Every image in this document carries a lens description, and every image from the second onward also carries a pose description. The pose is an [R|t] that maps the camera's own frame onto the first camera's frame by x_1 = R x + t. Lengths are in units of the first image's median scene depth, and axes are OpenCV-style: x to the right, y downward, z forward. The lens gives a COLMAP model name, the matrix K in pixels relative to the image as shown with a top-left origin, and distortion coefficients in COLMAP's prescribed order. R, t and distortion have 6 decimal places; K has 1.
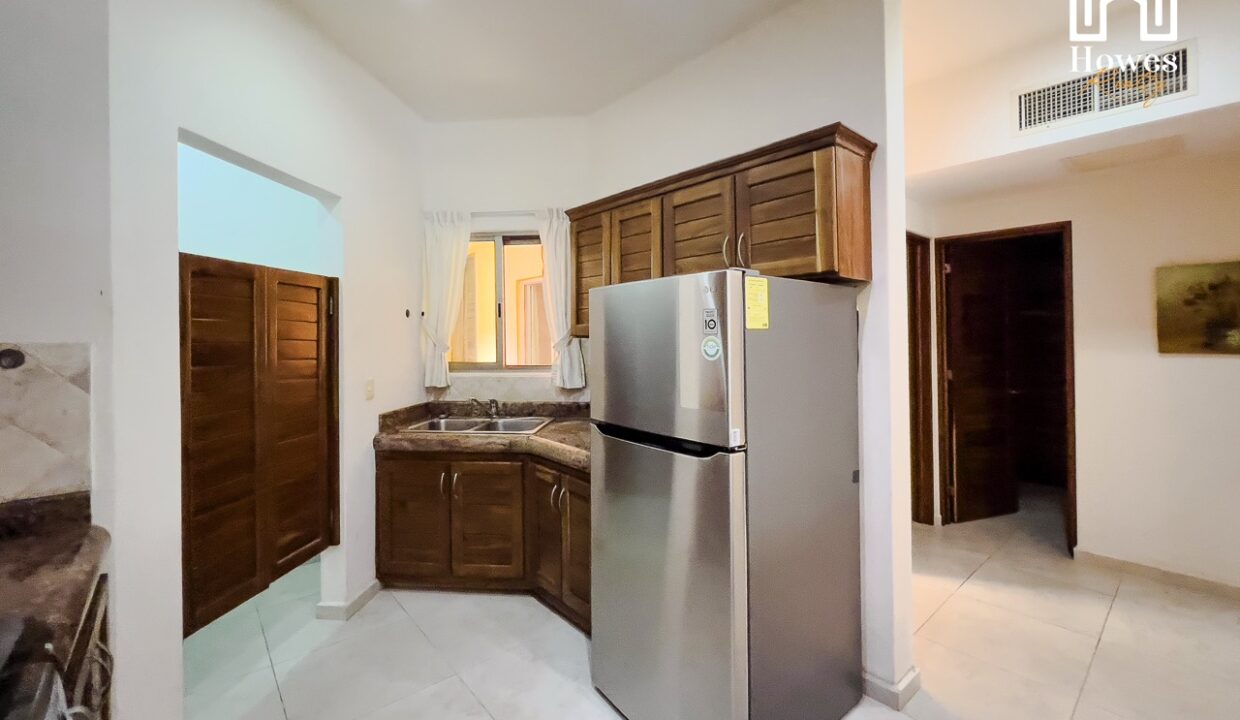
lens RADIAL K [[509.3, 0, 625.0], [0, 509.3, 329.2], [0, 0, 1]] dist [-0.005505, 0.001162]
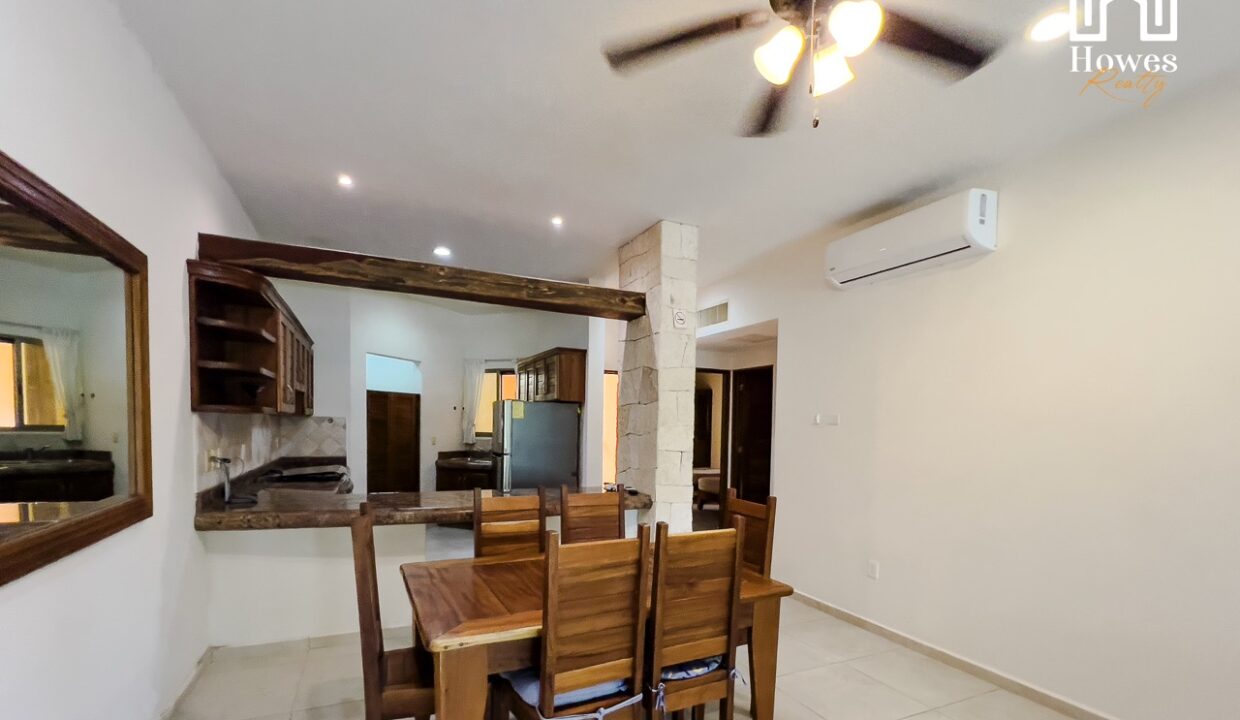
lens RADIAL K [[539.0, 0, 619.3], [0, 539.0, 440.3], [0, 0, 1]] dist [0.001470, 0.000373]
pose [[0.959055, 0.037530, -0.280722, 1.103990], [-0.026403, 0.998713, 0.043315, -0.014774], [0.281986, -0.034129, 0.958811, -1.245676]]
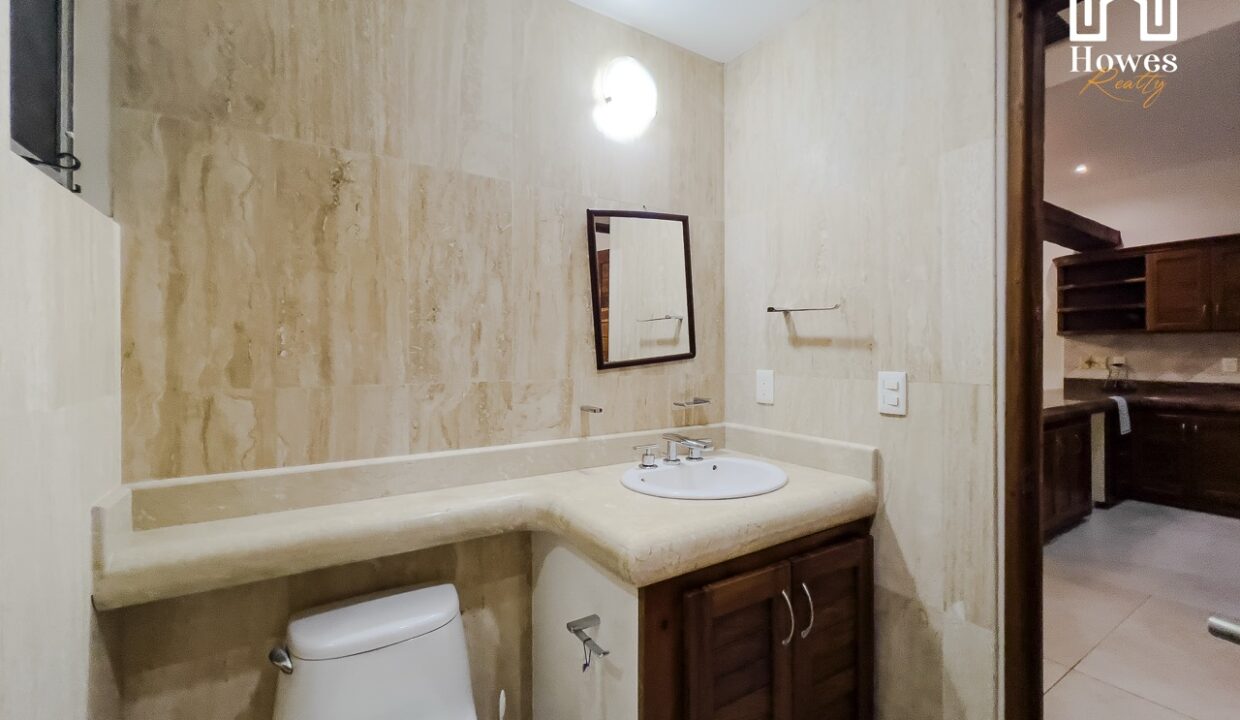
lens RADIAL K [[509.3, 0, 610.5], [0, 509.3, 359.5], [0, 0, 1]] dist [-0.005505, 0.001162]
pose [[-0.985156, 0.010323, 0.171351, 1.377249], [0.010426, 0.999946, -0.000303, 0.073303], [-0.171345, 0.001488, -0.985210, 1.805011]]
